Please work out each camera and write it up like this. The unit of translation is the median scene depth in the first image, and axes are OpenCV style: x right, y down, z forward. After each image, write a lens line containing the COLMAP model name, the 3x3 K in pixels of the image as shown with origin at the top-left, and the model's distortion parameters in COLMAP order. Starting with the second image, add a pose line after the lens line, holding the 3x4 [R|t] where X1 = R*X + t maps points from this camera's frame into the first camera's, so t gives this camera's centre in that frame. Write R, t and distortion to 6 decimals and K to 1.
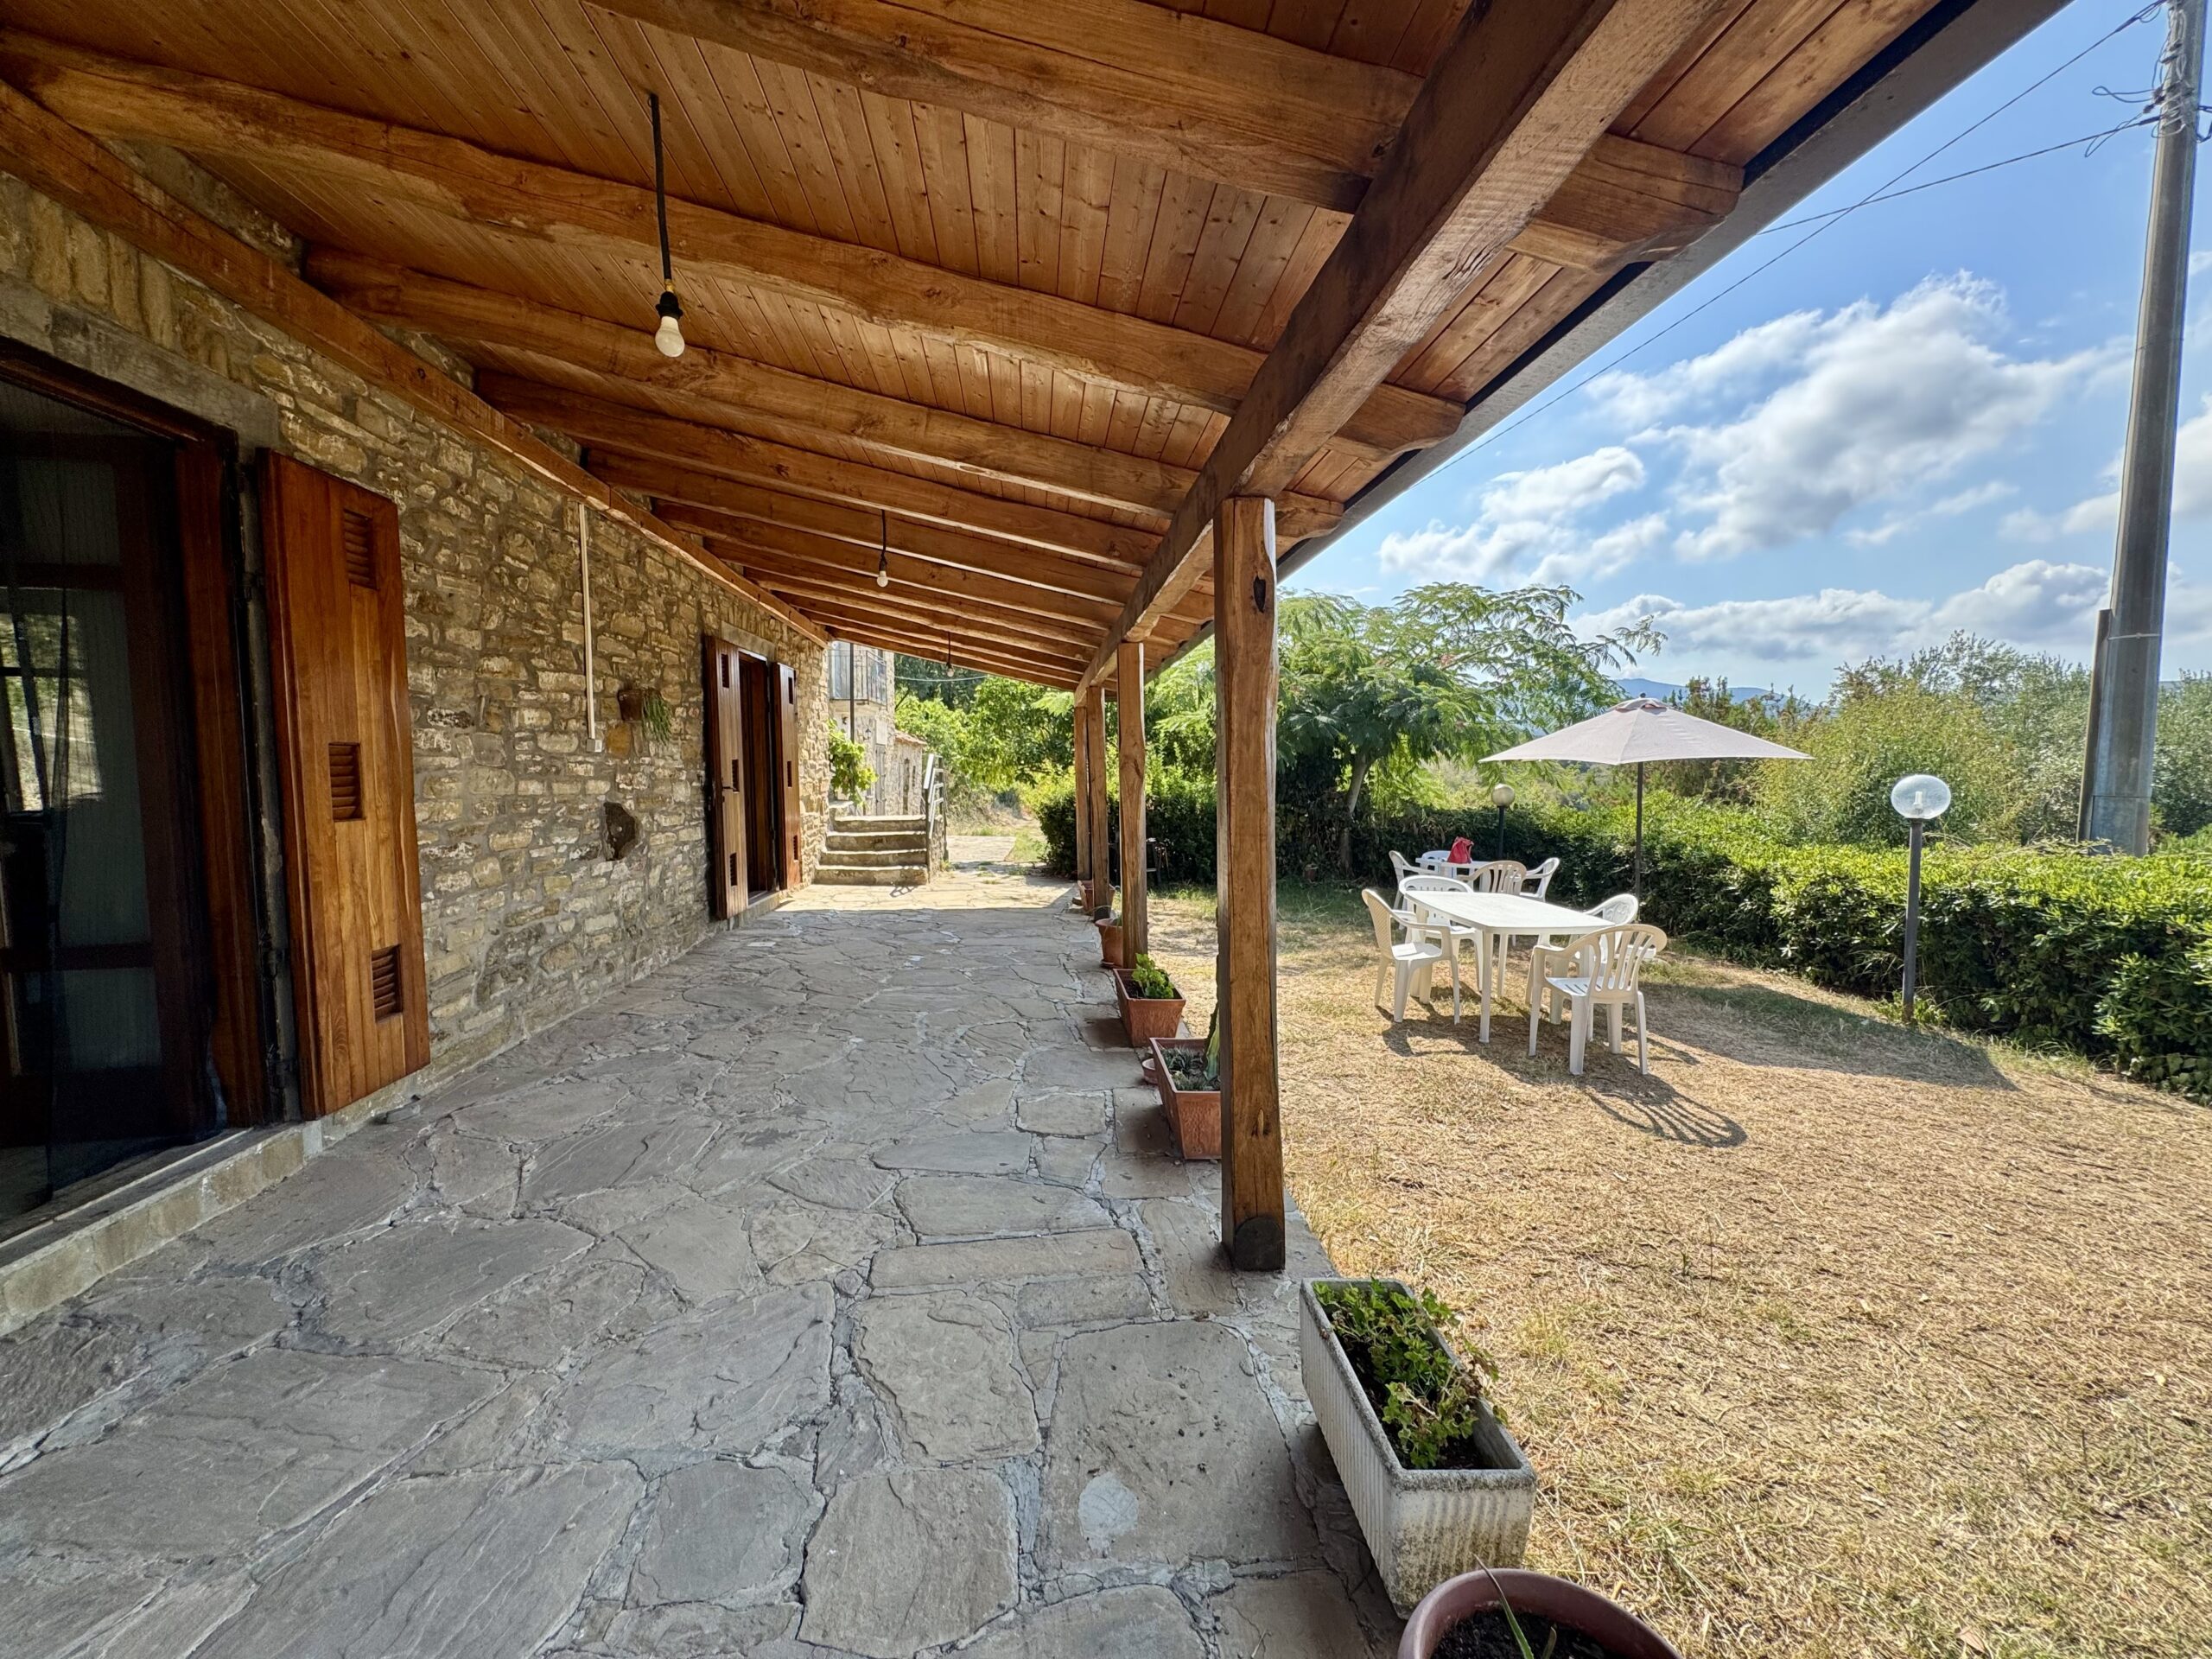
lens RADIAL K [[882.6, 0, 1107.7], [0, 882.6, 827.8], [0, 0, 1]] dist [-0.001255, 0.000626]
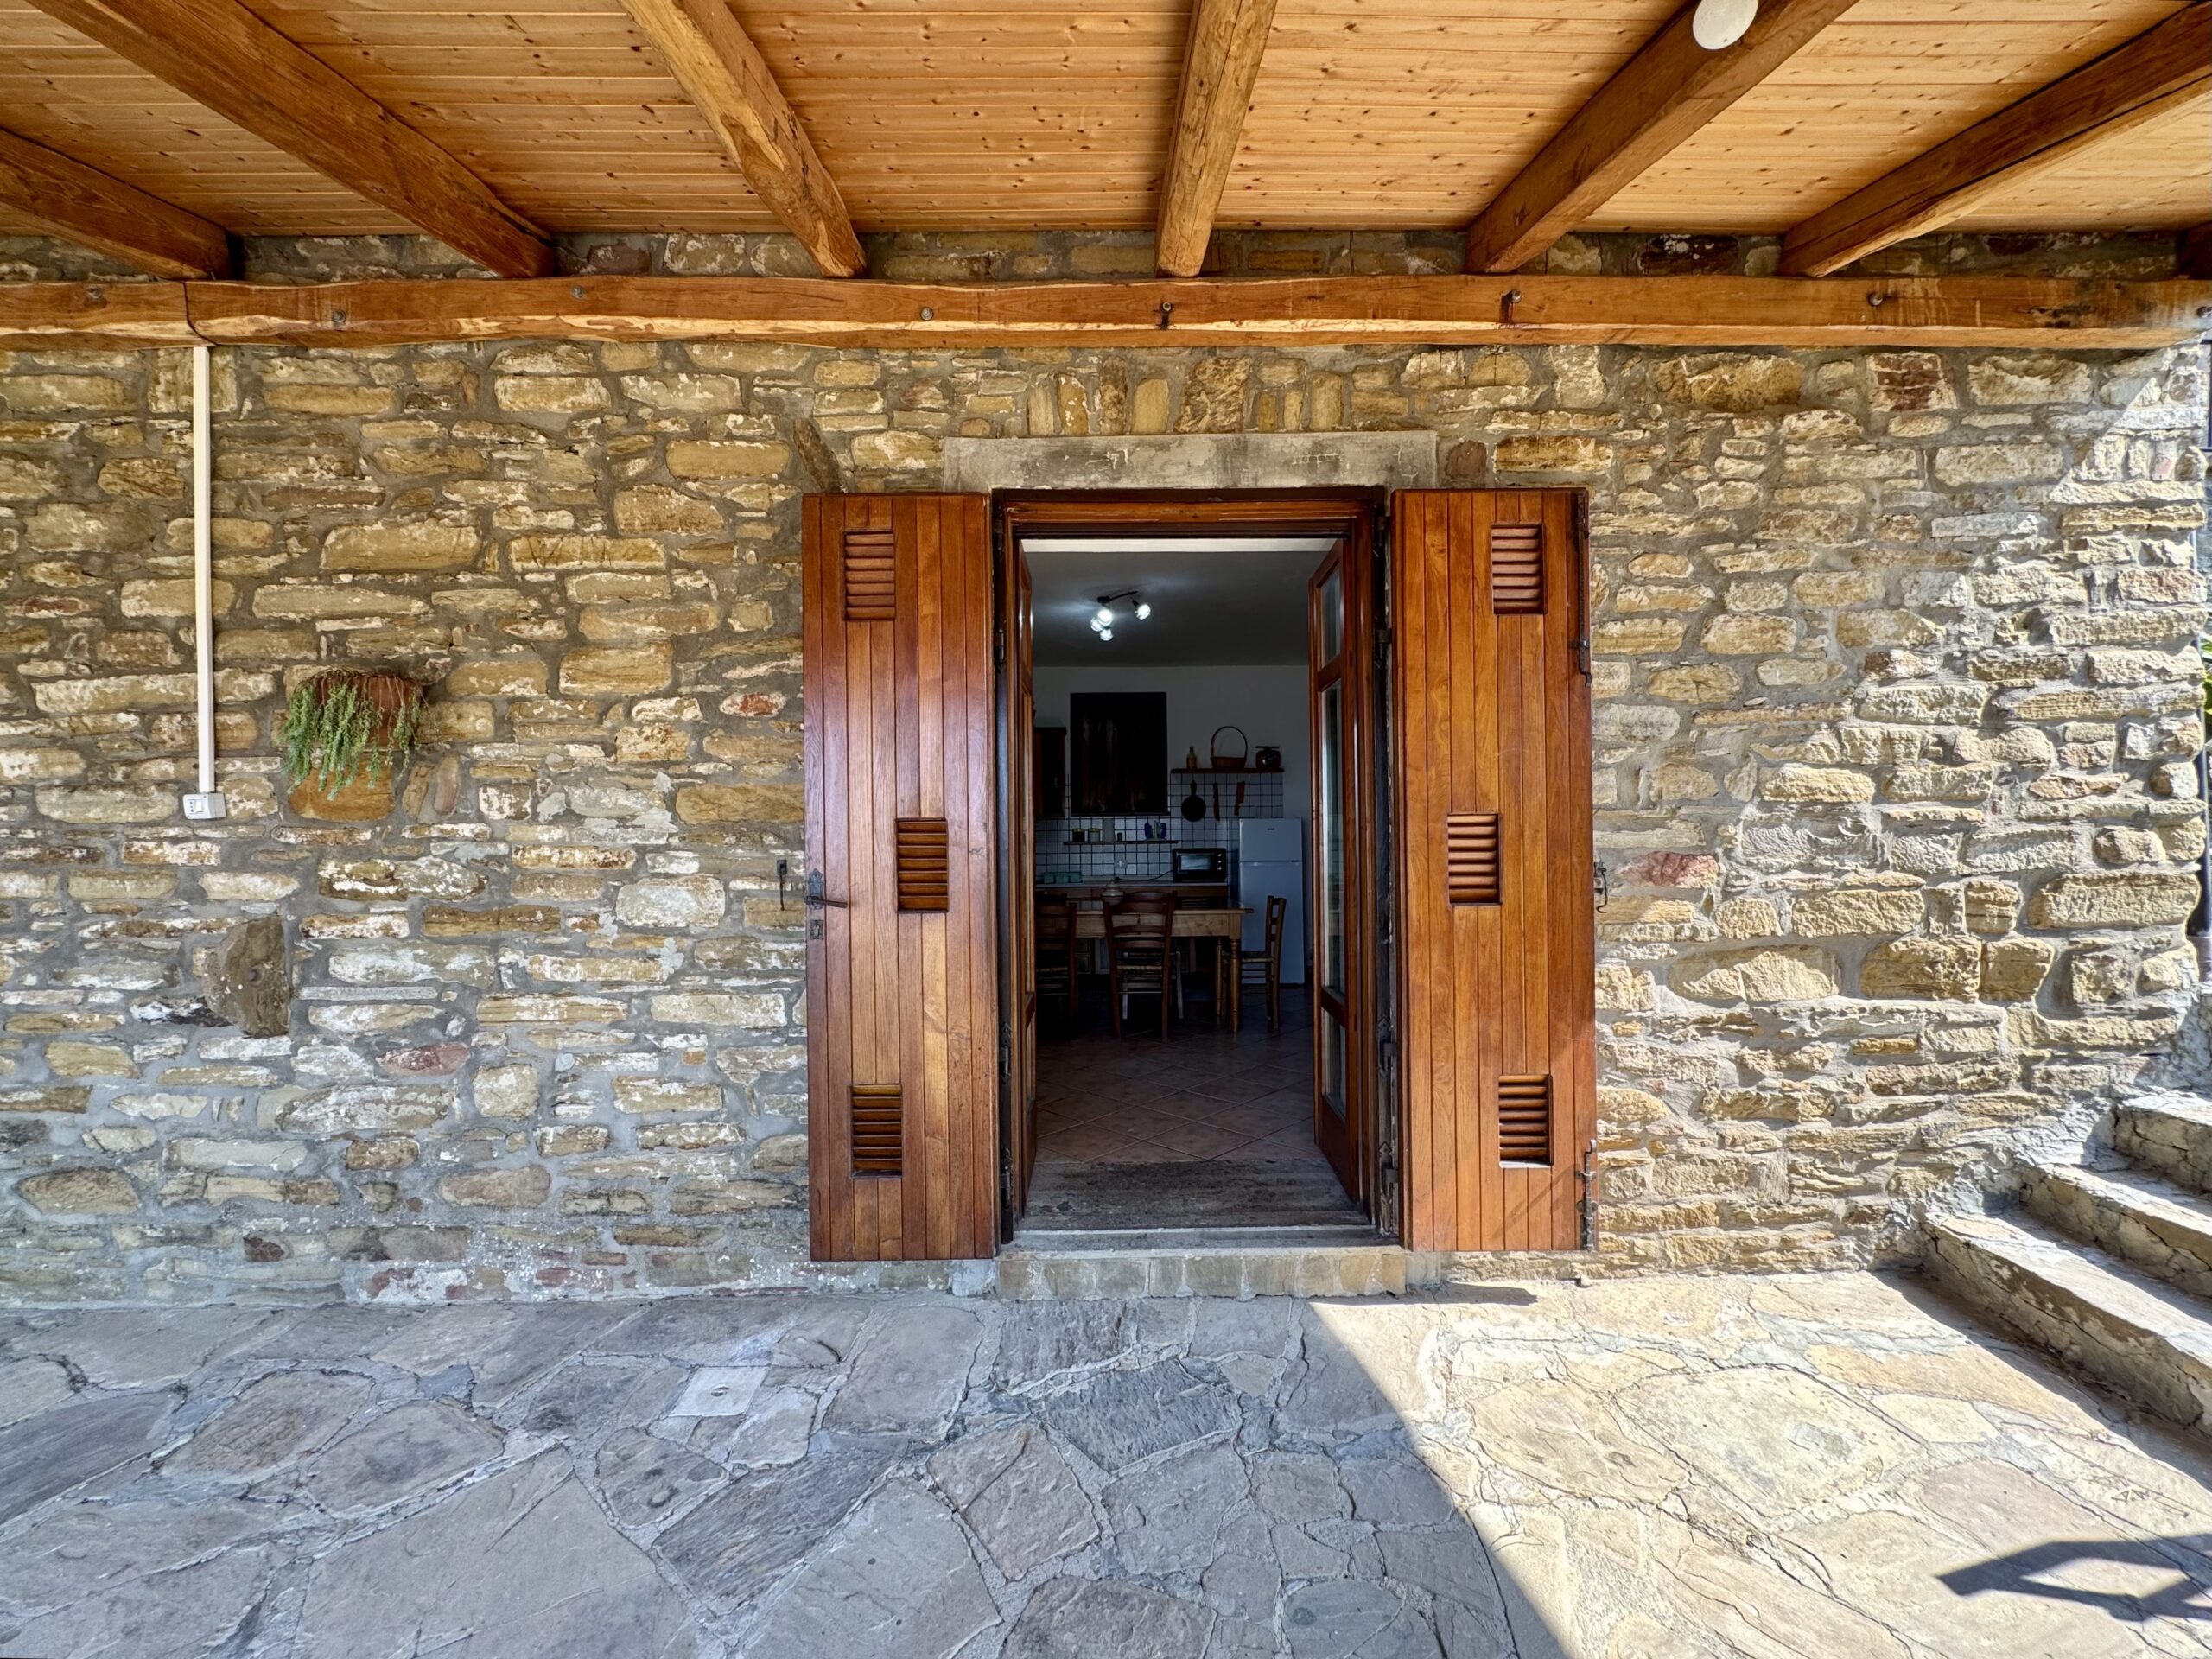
lens RADIAL K [[898.5, 0, 1112.6], [0, 898.5, 825.4], [0, 0, 1]] dist [-0.000823, -0.000098]
pose [[-0.074138, 0.004756, -0.997237, -0.119193], [-0.058473, 0.998247, 0.009108, -0.138461], [0.995532, 0.058986, -0.073730, 1.840673]]
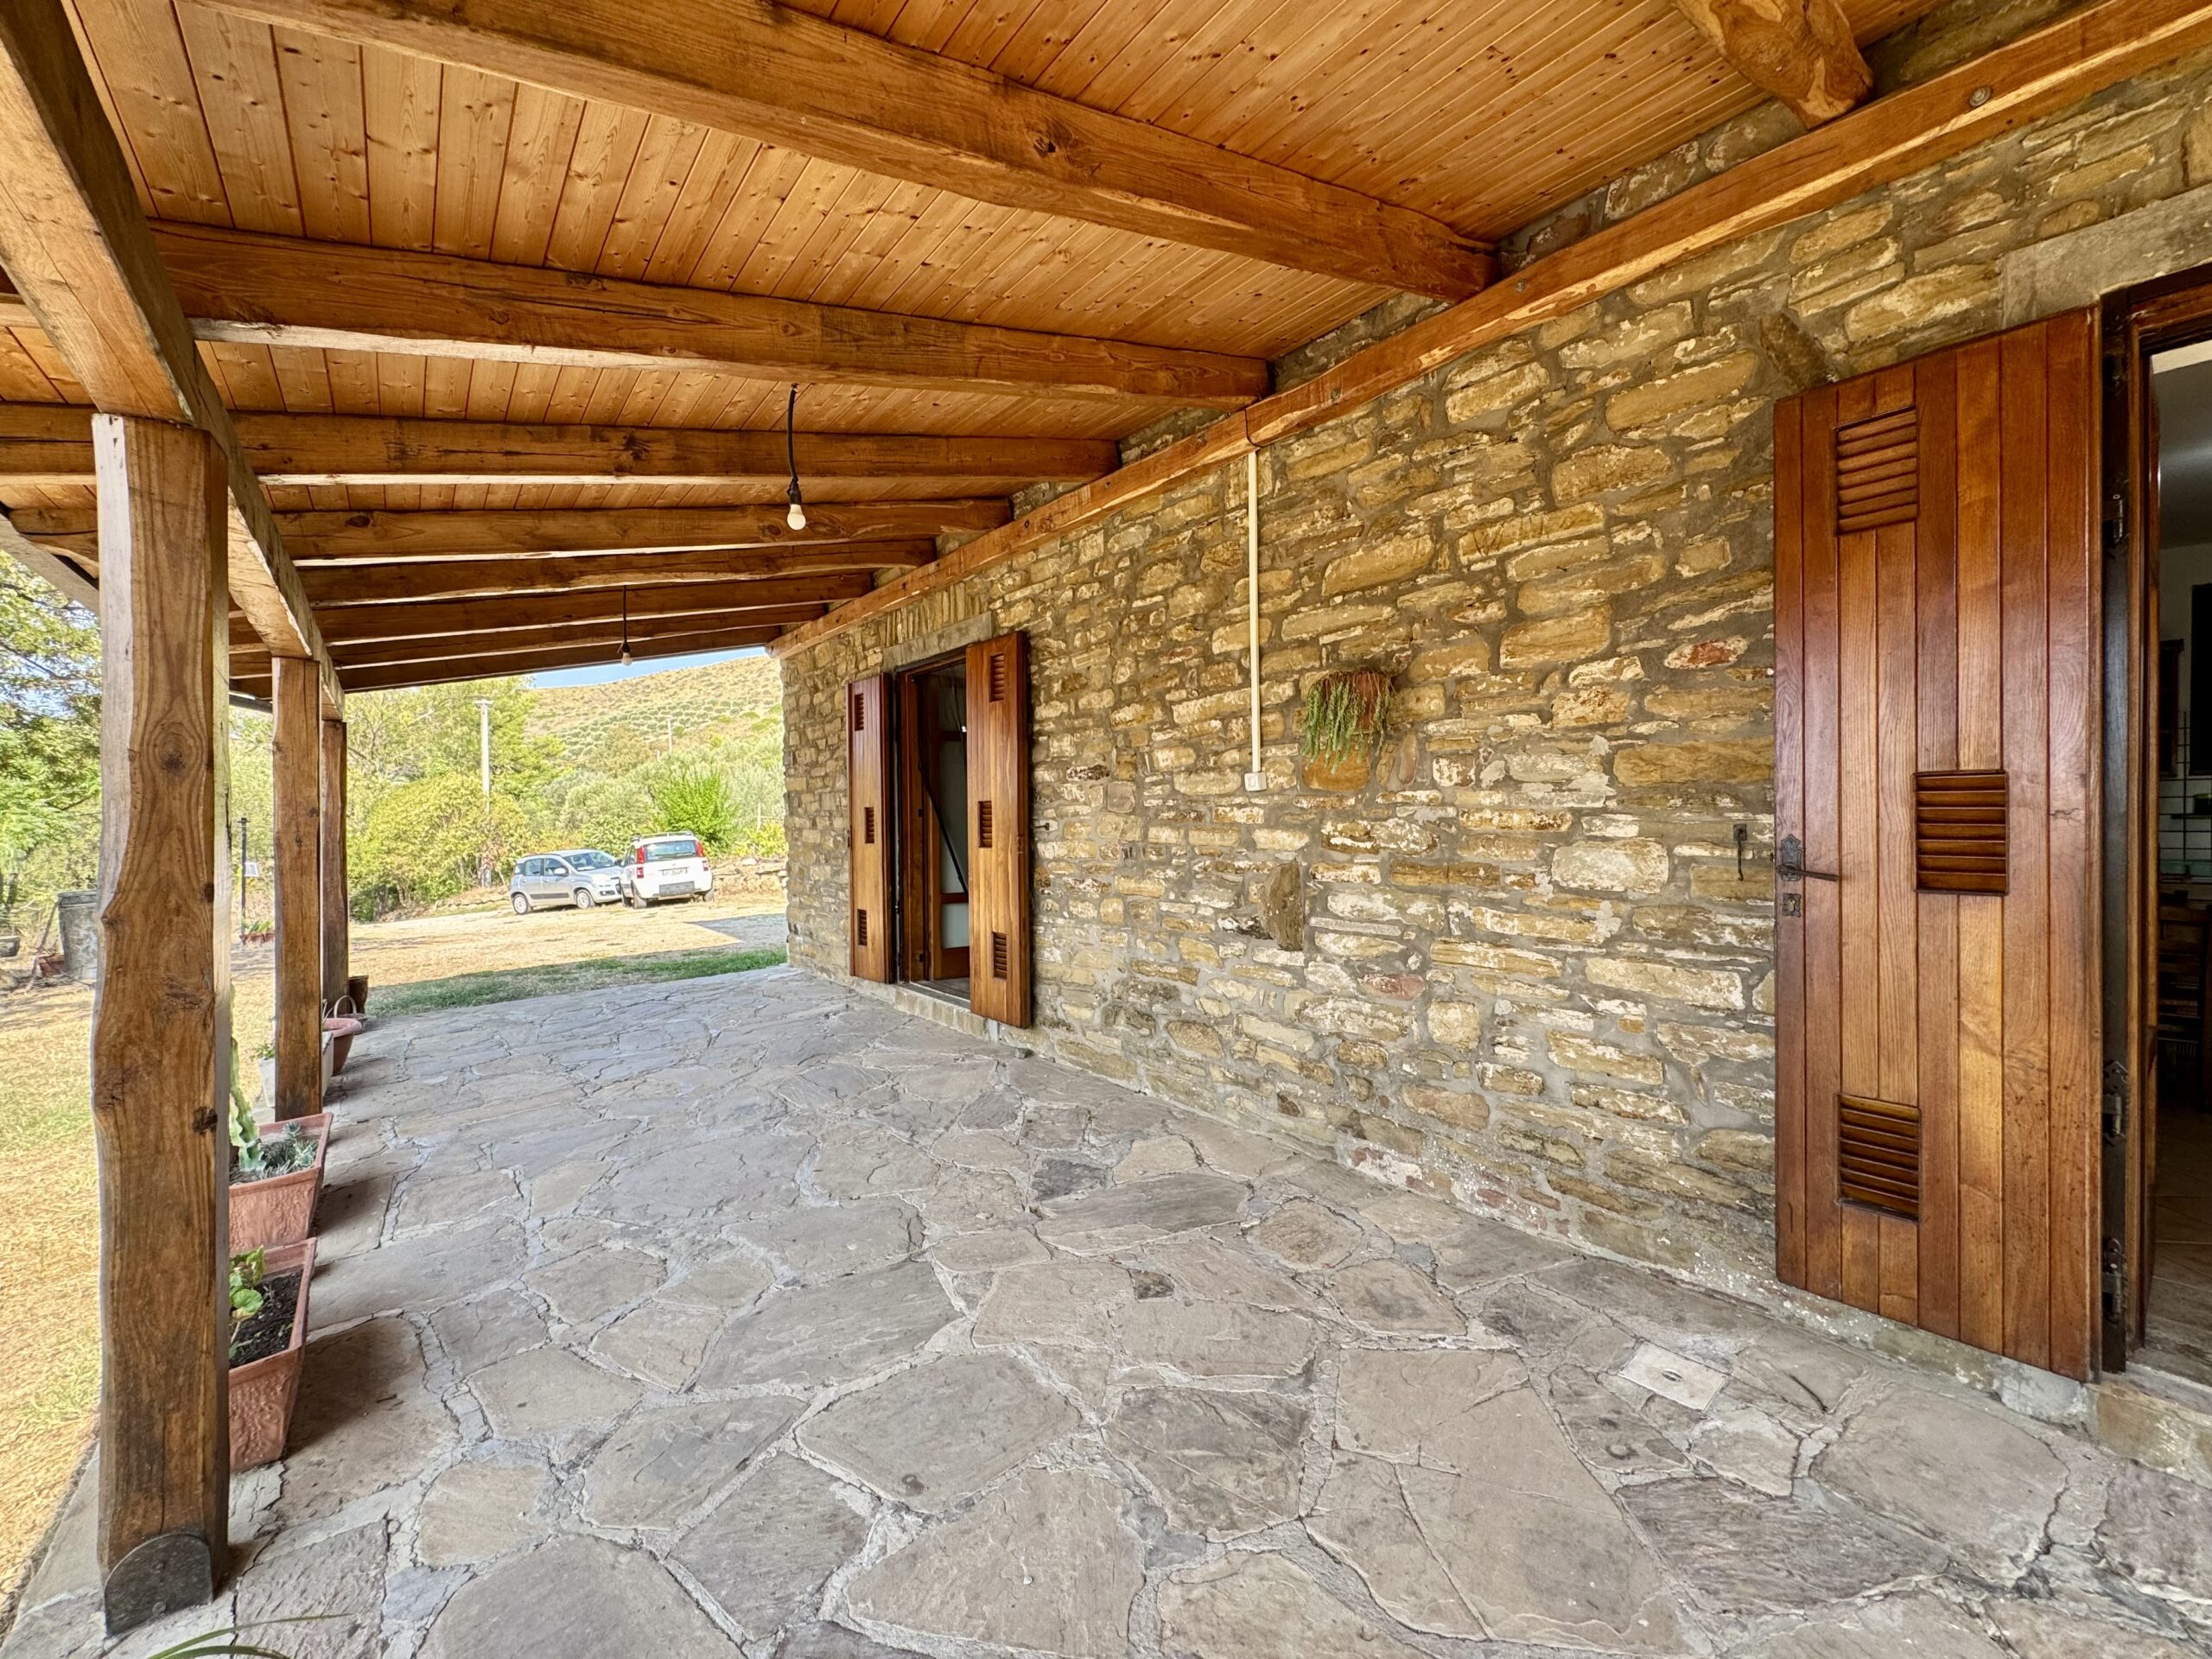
lens RADIAL K [[882.6, 0, 1107.7], [0, 882.6, 827.8], [0, 0, 1]] dist [-0.001255, 0.000626]
pose [[-0.829617, 0.023581, -0.557834, -0.093273], [-0.021842, 0.996972, 0.074628, -0.125622], [0.557905, 0.074097, -0.826590, 1.801655]]
